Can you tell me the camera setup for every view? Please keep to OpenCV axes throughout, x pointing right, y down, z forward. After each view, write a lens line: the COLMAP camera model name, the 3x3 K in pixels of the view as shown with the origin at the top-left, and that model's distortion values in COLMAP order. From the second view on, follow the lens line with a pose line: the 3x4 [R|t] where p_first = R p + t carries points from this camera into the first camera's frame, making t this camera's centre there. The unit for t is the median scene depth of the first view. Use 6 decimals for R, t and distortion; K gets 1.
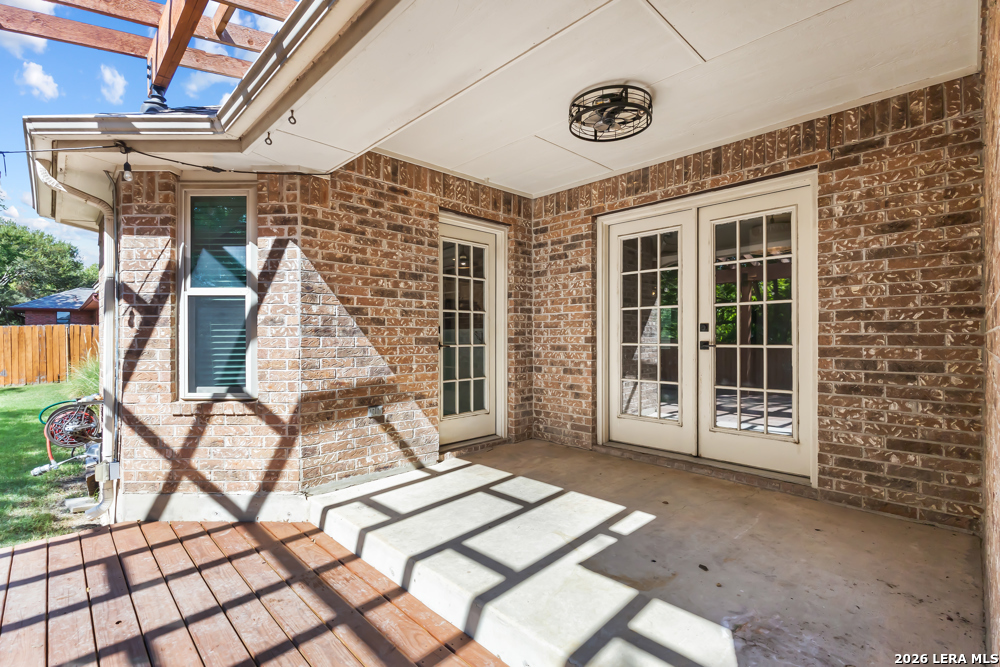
lens RADIAL K [[462.8, 0, 496.6], [0, 462.8, 338.9], [0, 0, 1]] dist [-0.000847, 0.000518]
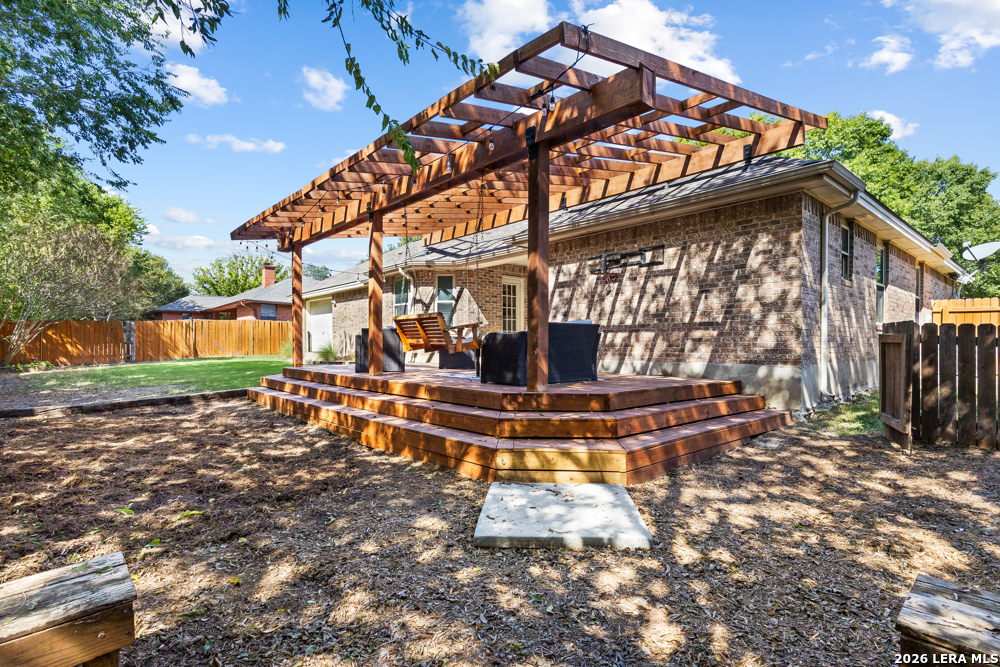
lens RADIAL K [[488.8, 0, 500.7], [0, 488.8, 337.9], [0, 0, 1]] dist [-0.003832, -0.000801]
pose [[0.999146, 0.001635, -0.041282, 0.004280], [-0.002218, 0.999898, -0.014079, 0.234832], [0.041255, 0.014158, 0.999048, -2.777382]]
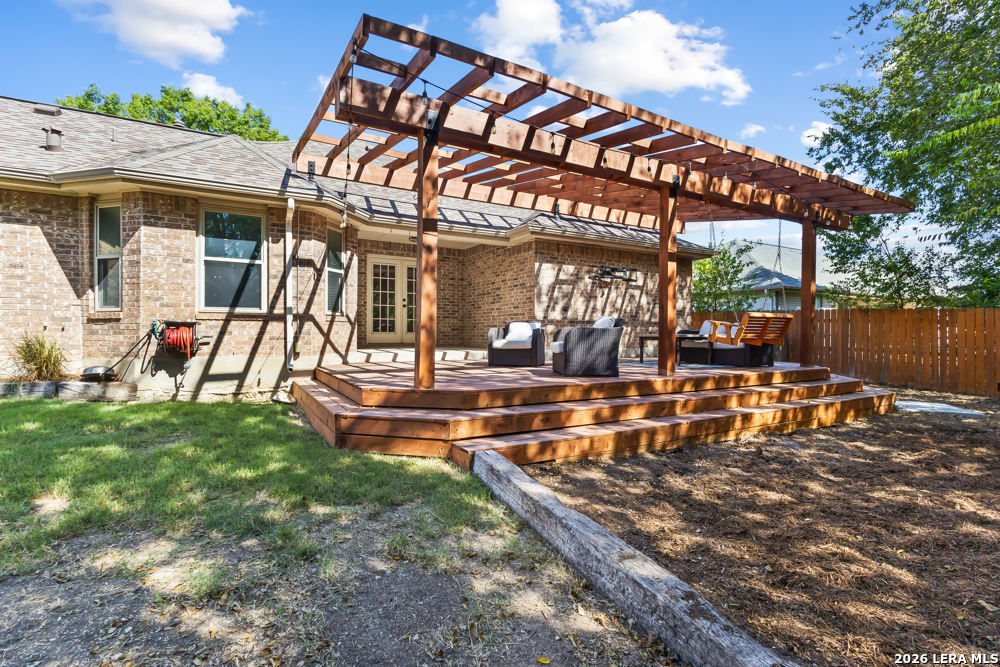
lens RADIAL K [[434.9, 0, 521.7], [0, 434.9, 335.3], [0, 0, 1]] dist [0.001039, 0.000144]
pose [[0.248051, -0.005803, 0.968730, -2.443507], [0.000520, 0.999983, 0.005857, 0.219064], [-0.968747, -0.000949, 0.248050, -0.515046]]
